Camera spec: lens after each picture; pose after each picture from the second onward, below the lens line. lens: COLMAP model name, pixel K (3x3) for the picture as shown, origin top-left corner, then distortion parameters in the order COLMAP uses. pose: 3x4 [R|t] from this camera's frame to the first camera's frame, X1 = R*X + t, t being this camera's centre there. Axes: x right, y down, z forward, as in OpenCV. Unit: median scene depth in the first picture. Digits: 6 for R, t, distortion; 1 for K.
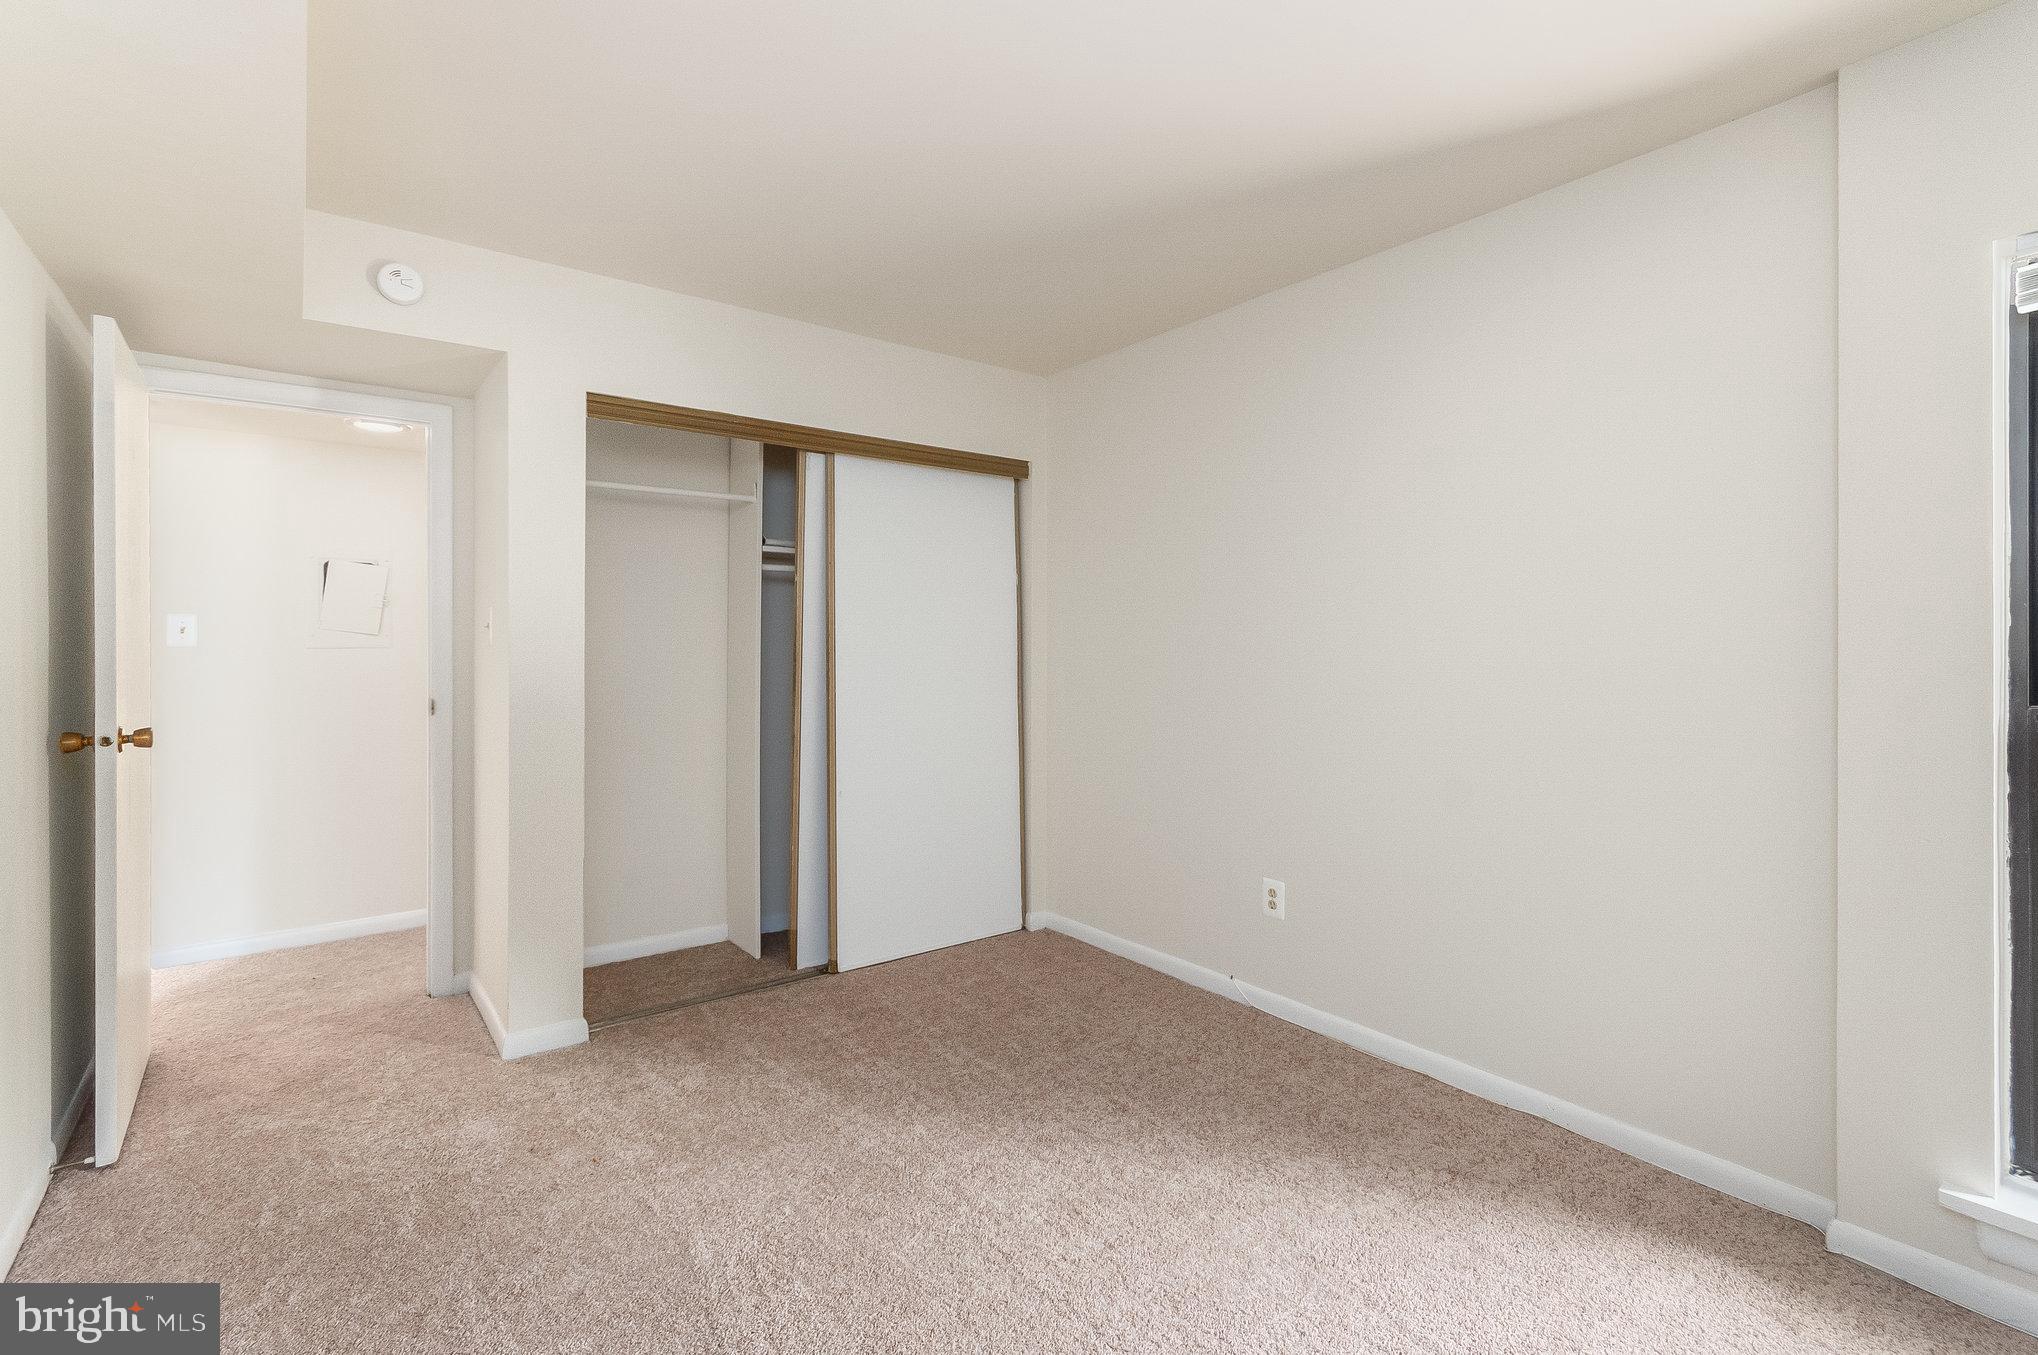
lens RADIAL K [[924.6, 0, 1005.3], [0, 924.6, 659.1], [0, 0, 1]] dist [0.012027, -0.002425]
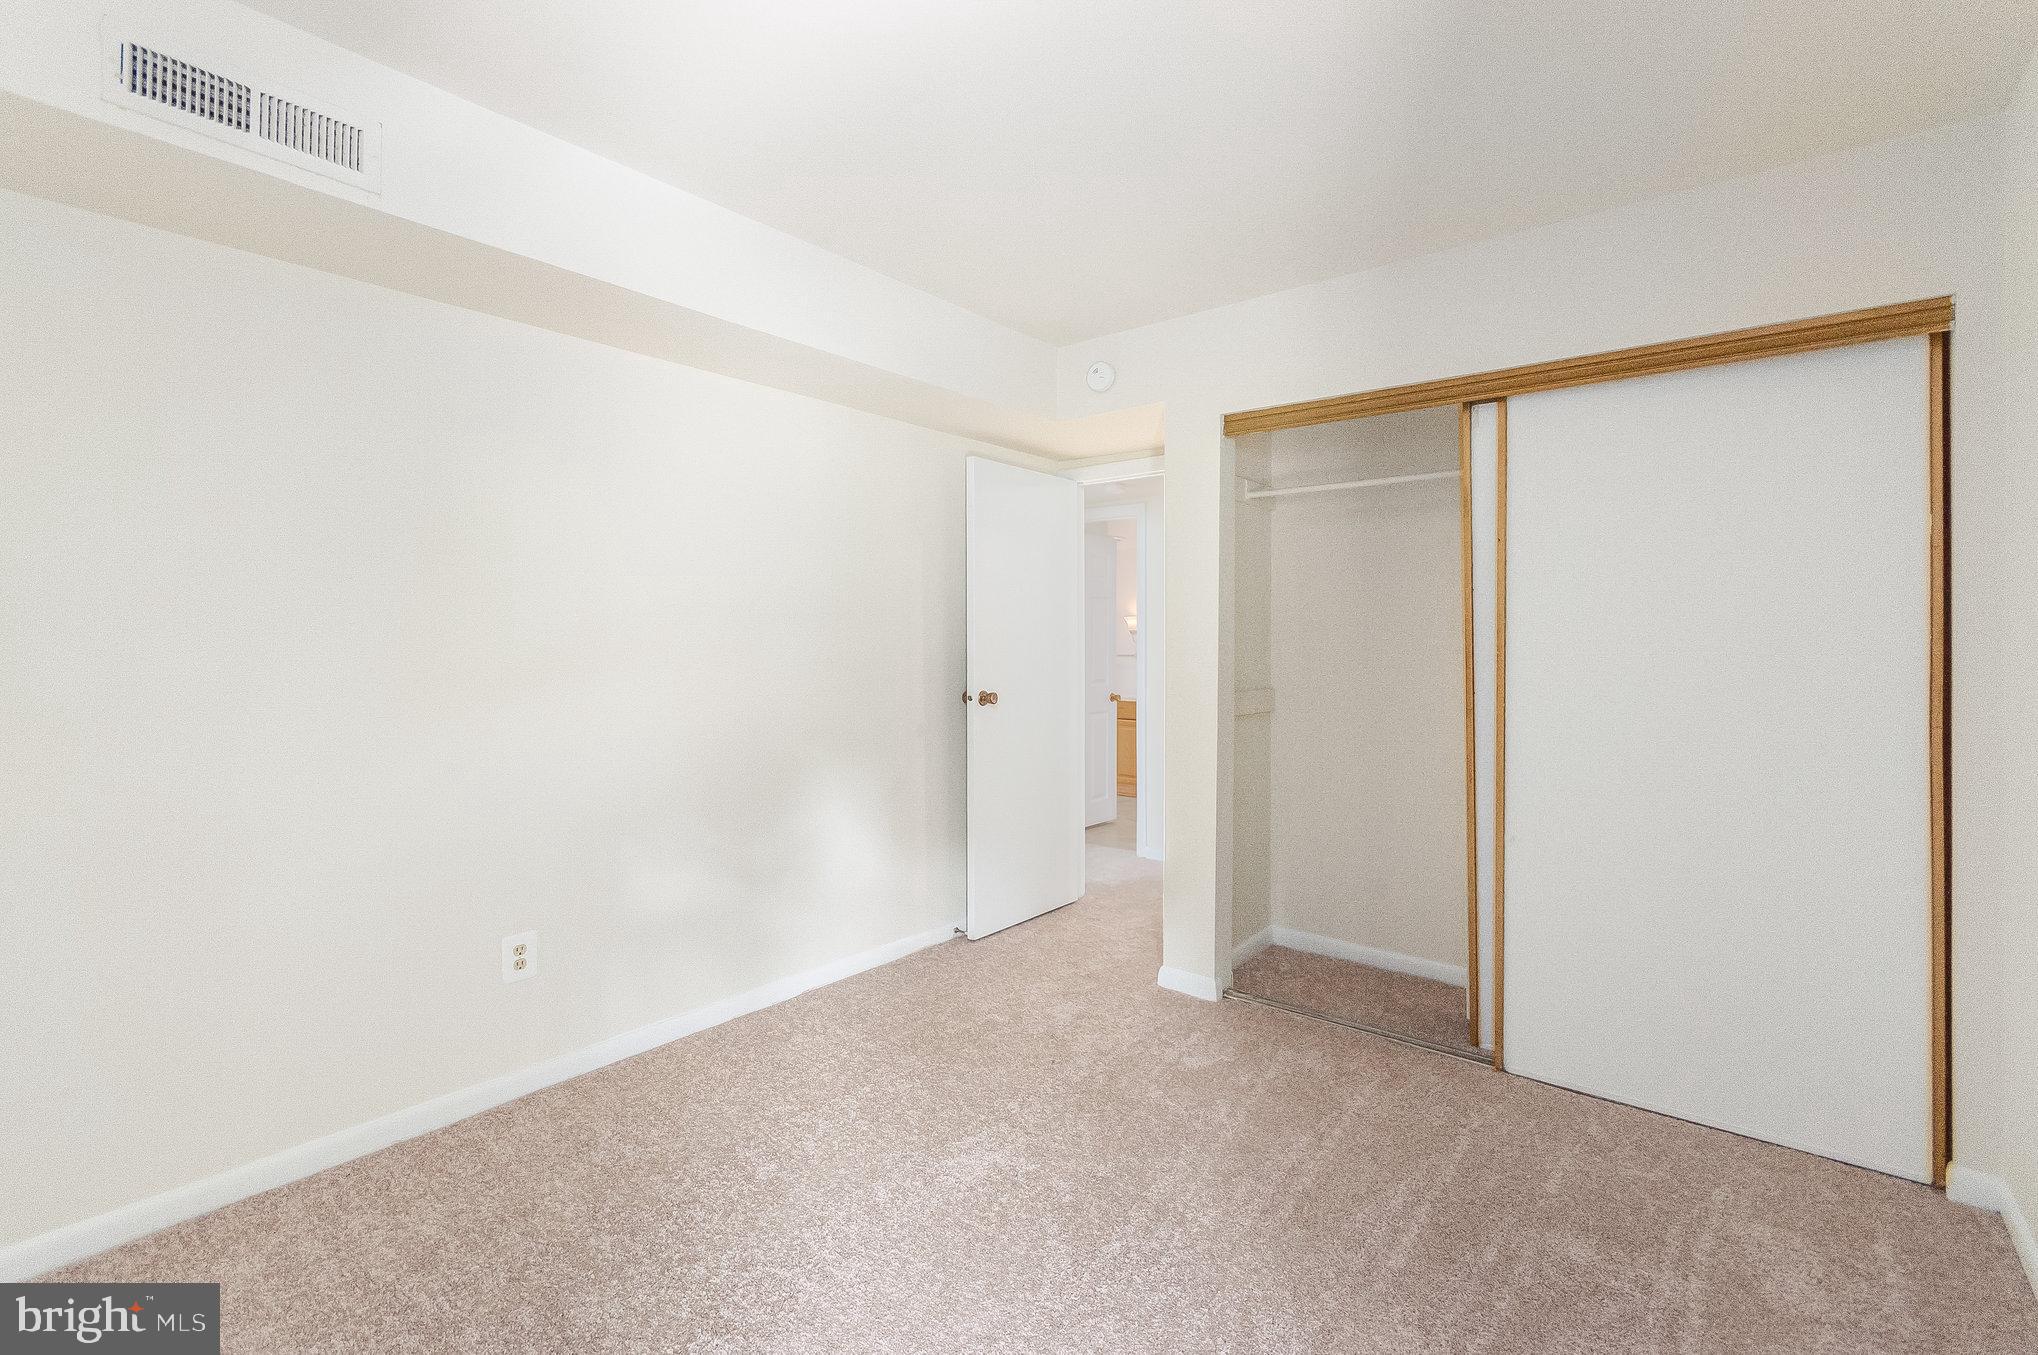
lens RADIAL K [[924.6, 0, 1006.9], [0, 924.6, 661.1], [0, 0, 1]] dist [0.012027, -0.002425]
pose [[0.240094, 0.022500, -0.970489, 0.486129], [-0.017643, 0.999667, 0.018812, -0.011117], [0.970589, 0.012606, 0.240411, 0.424400]]
